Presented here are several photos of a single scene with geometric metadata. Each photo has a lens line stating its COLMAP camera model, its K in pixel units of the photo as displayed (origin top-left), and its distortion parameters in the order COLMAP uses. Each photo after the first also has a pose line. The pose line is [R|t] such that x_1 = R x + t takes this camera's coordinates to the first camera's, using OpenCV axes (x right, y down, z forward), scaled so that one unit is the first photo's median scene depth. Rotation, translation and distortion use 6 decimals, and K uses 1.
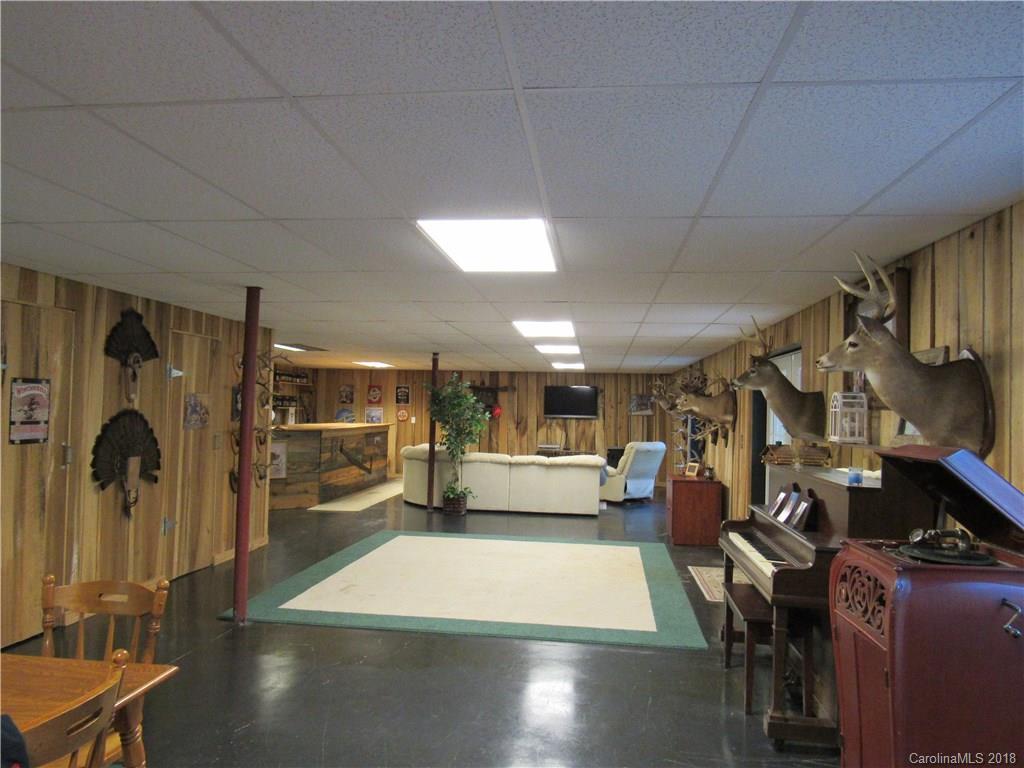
lens RADIAL K [[736.4, 0, 514.8], [0, 736.4, 386.8], [0, 0, 1]] dist [-0.024919, 0.008128]
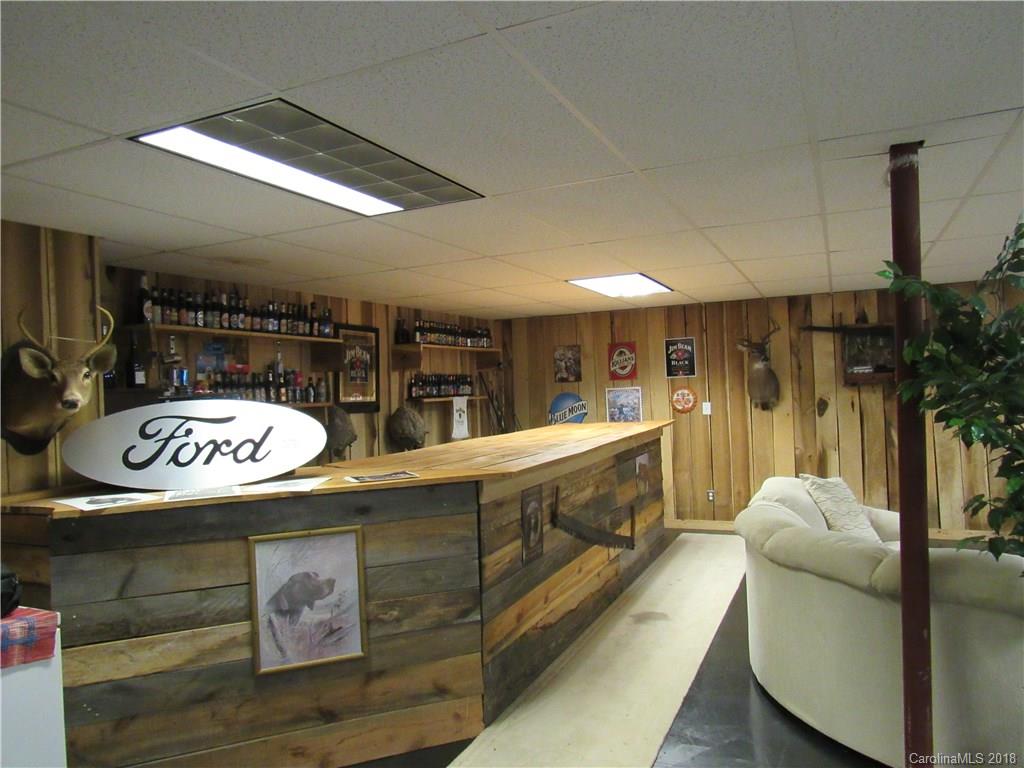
lens RADIAL K [[736.4, 0, 513.1], [0, 736.4, 384.1], [0, 0, 1]] dist [-0.024919, 0.008128]
pose [[0.949826, -0.061073, -0.306757, -0.123392], [0.070098, 0.997369, 0.018478, 0.013332], [0.304821, -0.039054, 0.951608, 0.569923]]
